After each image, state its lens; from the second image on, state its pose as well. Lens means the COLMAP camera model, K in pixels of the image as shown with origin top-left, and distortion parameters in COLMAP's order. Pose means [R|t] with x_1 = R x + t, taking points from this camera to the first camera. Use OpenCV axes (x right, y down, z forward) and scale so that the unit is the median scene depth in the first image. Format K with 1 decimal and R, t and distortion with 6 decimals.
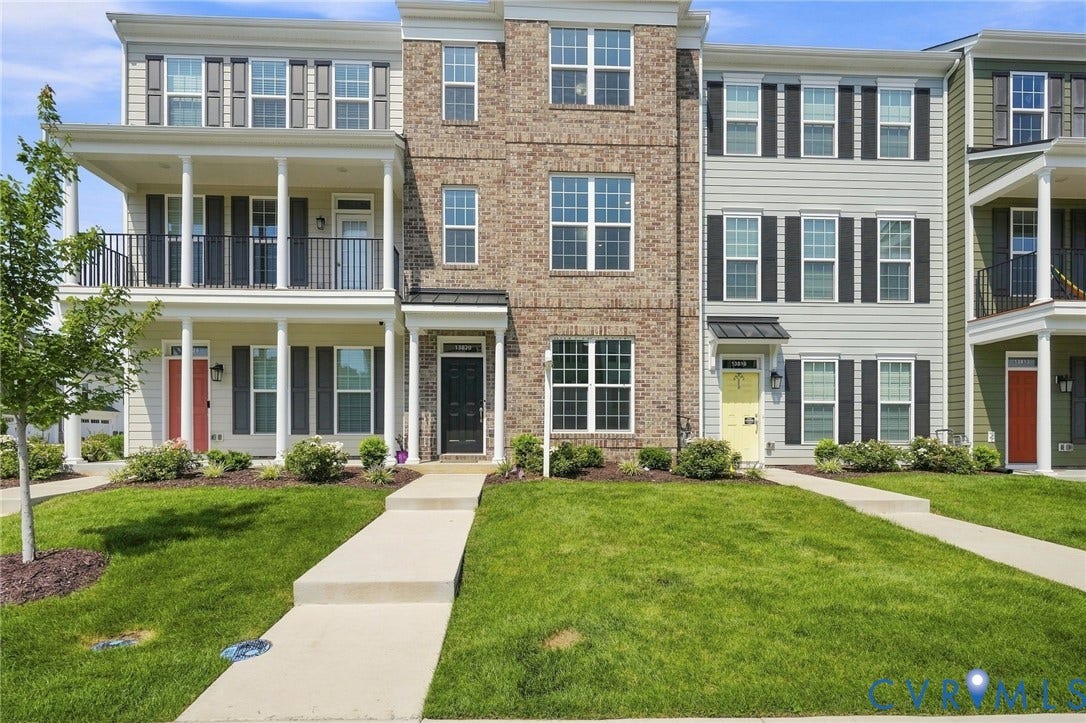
lens RADIAL K [[530.3, 0, 538.6], [0, 530.3, 445.8], [0, 0, 1]] dist [0.005980, -0.003149]
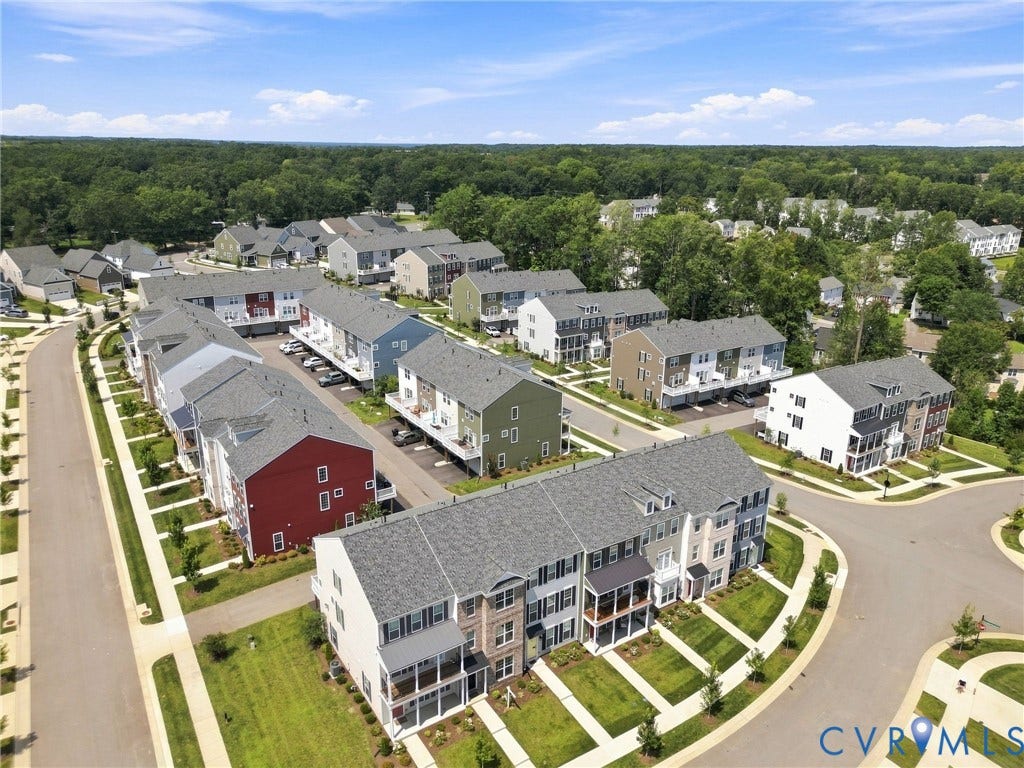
lens RADIAL K [[721.1, 0, 514.1], [0, 721.1, 384.7], [0, 0, 1]] dist [0.055847, -0.051137]
pose [[0.859243, -0.149408, 0.489263, -2.159190], [-0.004872, 0.953967, 0.299873, -3.727891], [-0.511544, -0.260047, 0.818962, -2.906684]]
